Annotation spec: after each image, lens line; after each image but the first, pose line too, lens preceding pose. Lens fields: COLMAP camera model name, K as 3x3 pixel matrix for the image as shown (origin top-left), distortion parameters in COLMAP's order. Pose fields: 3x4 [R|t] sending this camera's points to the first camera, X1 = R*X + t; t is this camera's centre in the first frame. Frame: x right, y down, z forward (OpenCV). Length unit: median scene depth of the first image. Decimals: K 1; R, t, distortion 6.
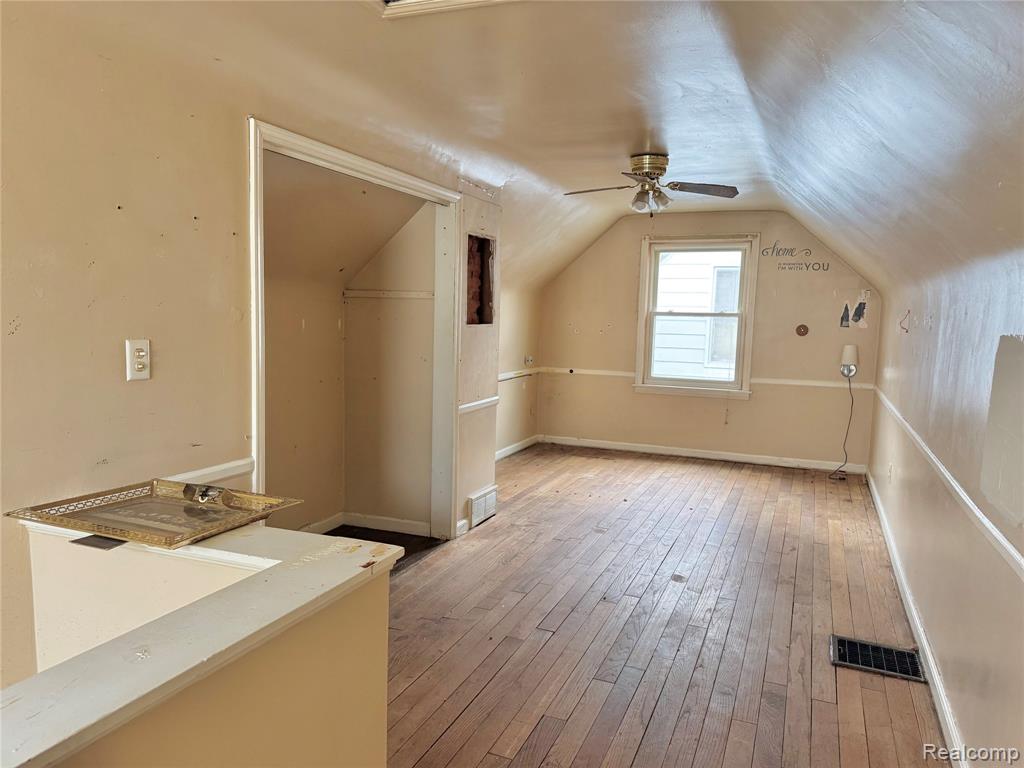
lens RADIAL K [[722.4, 0, 512.4], [0, 722.4, 383.3], [0, 0, 1]] dist [0.071710, -0.000591]
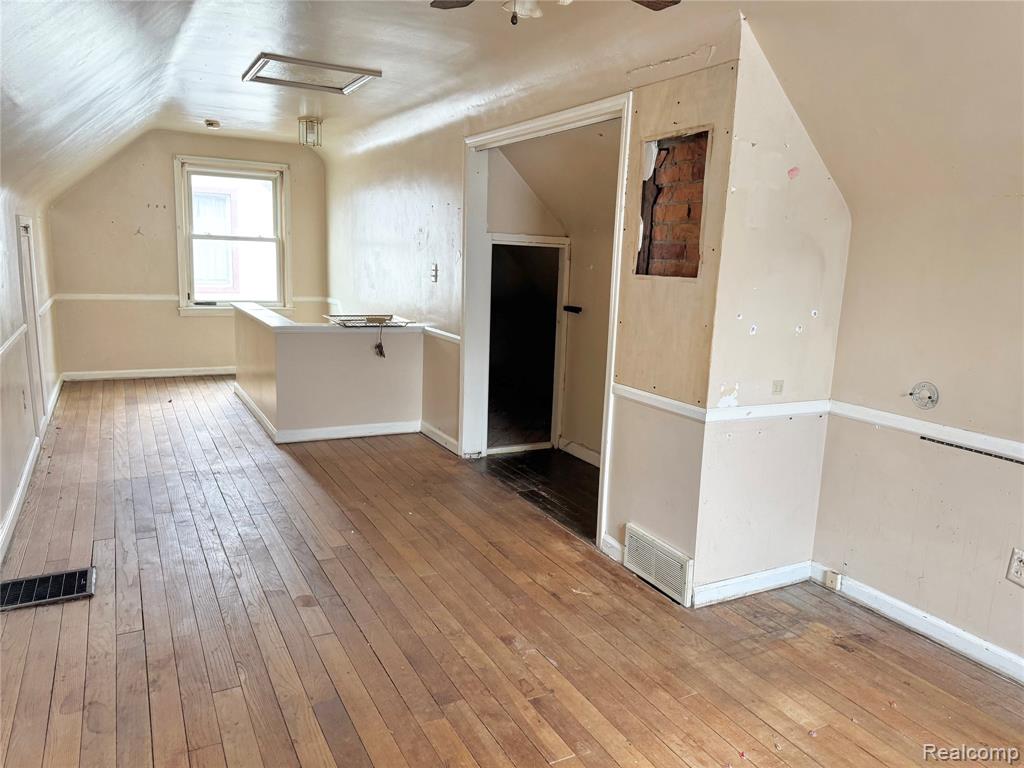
lens RADIAL K [[722.4, 0, 512.8], [0, 722.4, 383.7], [0, 0, 1]] dist [0.071710, -0.000591]
pose [[-0.627977, 0.110215, -0.770388, 0.773823], [-0.122457, 0.963595, 0.237676, -0.179634], [0.768537, 0.243594, -0.591619, 1.851472]]
